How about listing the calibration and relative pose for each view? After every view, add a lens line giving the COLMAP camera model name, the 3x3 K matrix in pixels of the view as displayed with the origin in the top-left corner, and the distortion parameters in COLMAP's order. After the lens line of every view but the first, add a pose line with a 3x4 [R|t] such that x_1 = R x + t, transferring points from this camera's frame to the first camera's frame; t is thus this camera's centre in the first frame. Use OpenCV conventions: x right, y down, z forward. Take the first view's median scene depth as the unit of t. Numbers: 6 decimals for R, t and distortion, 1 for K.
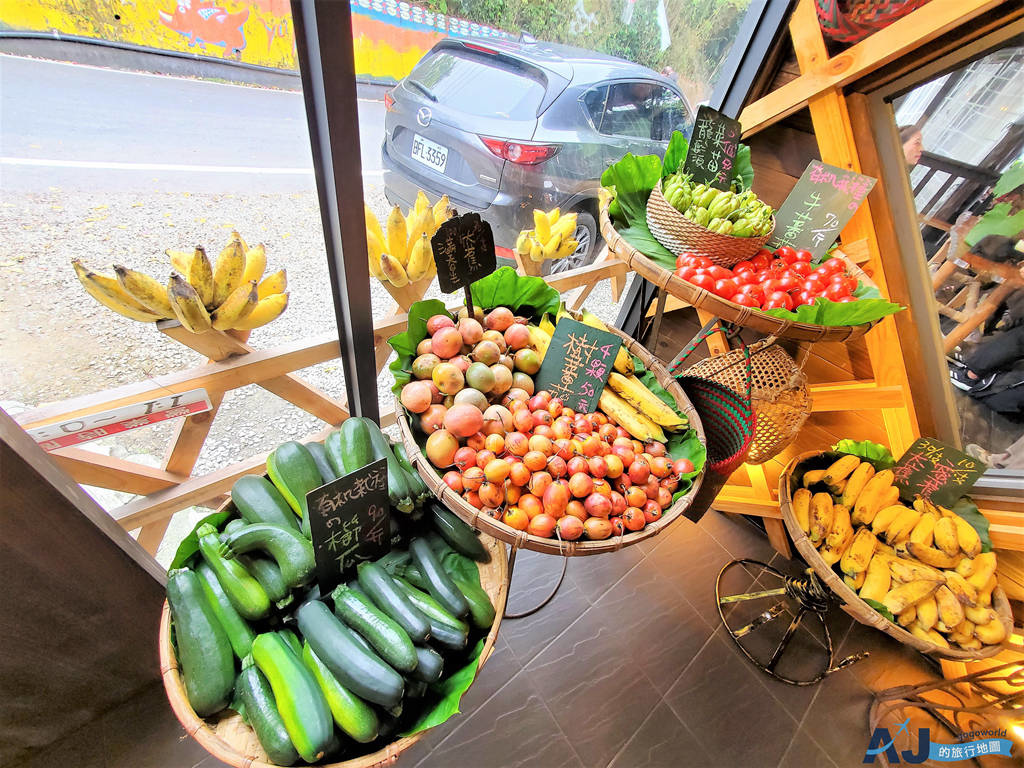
lens RADIAL K [[462.8, 0, 512.0], [0, 462.8, 384.0], [0, 0, 1]] dist [-0.000439, 0.000002]
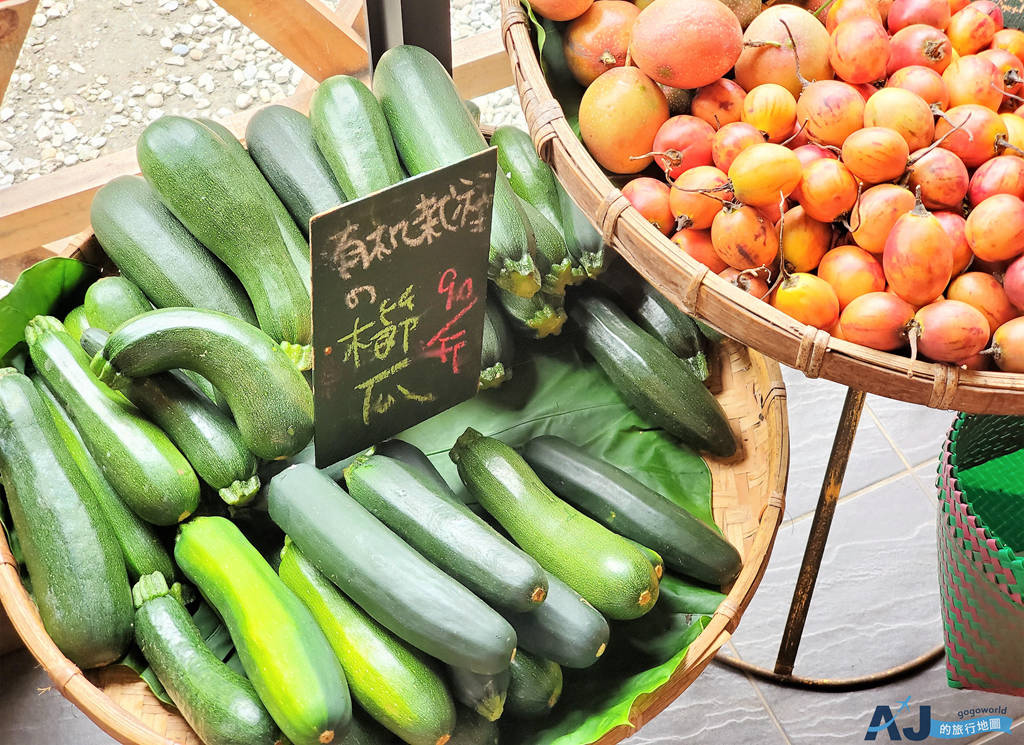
lens RADIAL K [[1545.3, 0, 512.0], [0, 1545.3, 372.5], [0, 0, 1]] dist [-0.041361, 0.700774]
pose [[0.971636, 0.083541, -0.221232, 0.053340], [-0.029784, 0.971304, 0.235969, 0.052851], [0.234597, -0.222687, 0.946242, -0.229951]]
